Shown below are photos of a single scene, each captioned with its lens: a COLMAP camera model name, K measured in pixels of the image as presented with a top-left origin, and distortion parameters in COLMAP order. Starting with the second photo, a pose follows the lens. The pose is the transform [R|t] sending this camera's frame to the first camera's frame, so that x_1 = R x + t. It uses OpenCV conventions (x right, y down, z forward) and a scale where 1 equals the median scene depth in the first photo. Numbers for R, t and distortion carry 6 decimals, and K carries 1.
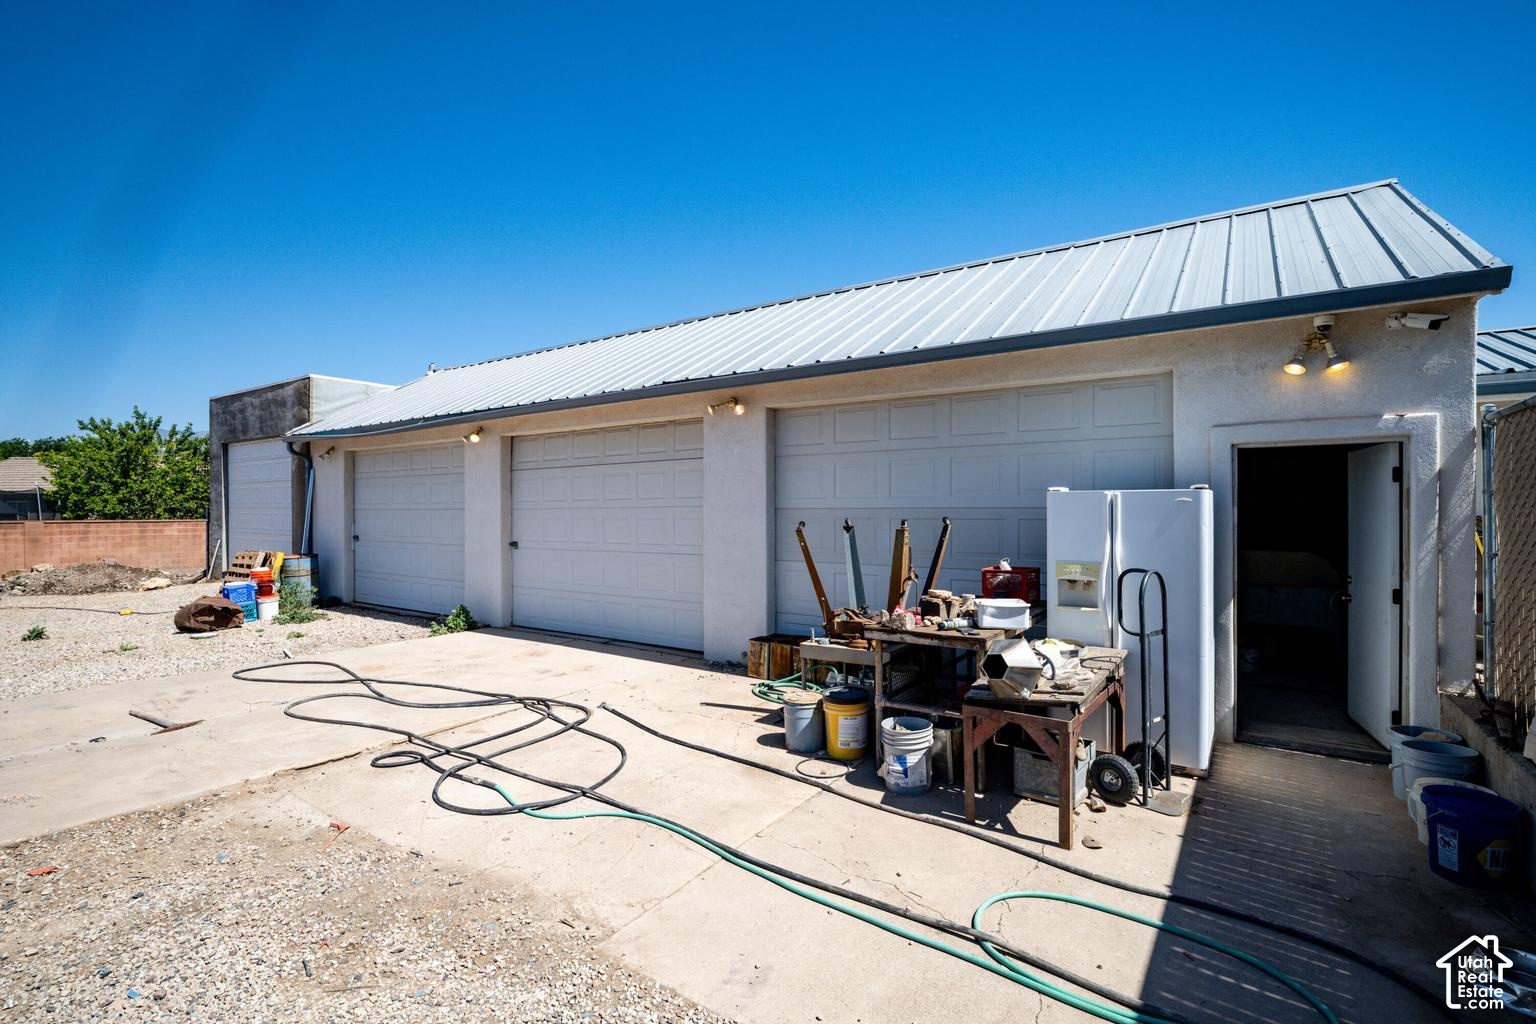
lens RADIAL K [[704.5, 0, 731.6], [0, 704.5, 518.5], [0, 0, 1]] dist [0.000498, -0.000275]
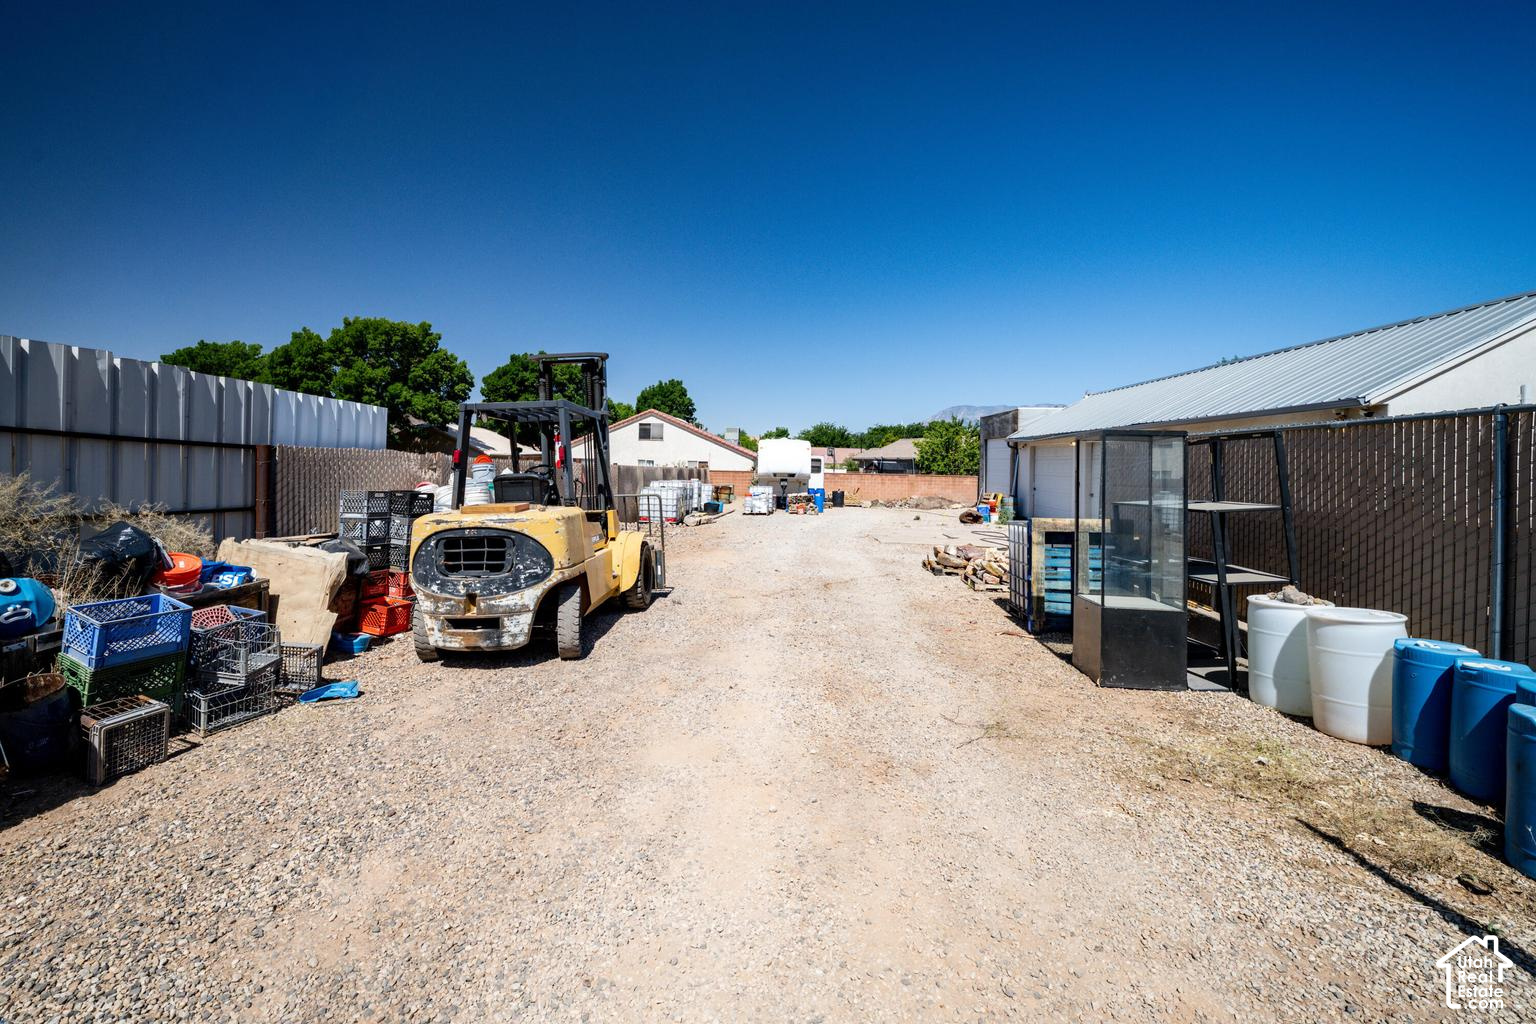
lens RADIAL K [[640.3, 0, 713.8], [0, 640.3, 436.7], [0, 0, 1]] dist [-0.022674, -0.000052]
pose [[0.483772, -0.022024, -0.874917, 0.526165], [-0.030501, 0.998652, -0.042003, -0.015136], [0.874663, 0.047006, 0.482448, -0.589543]]
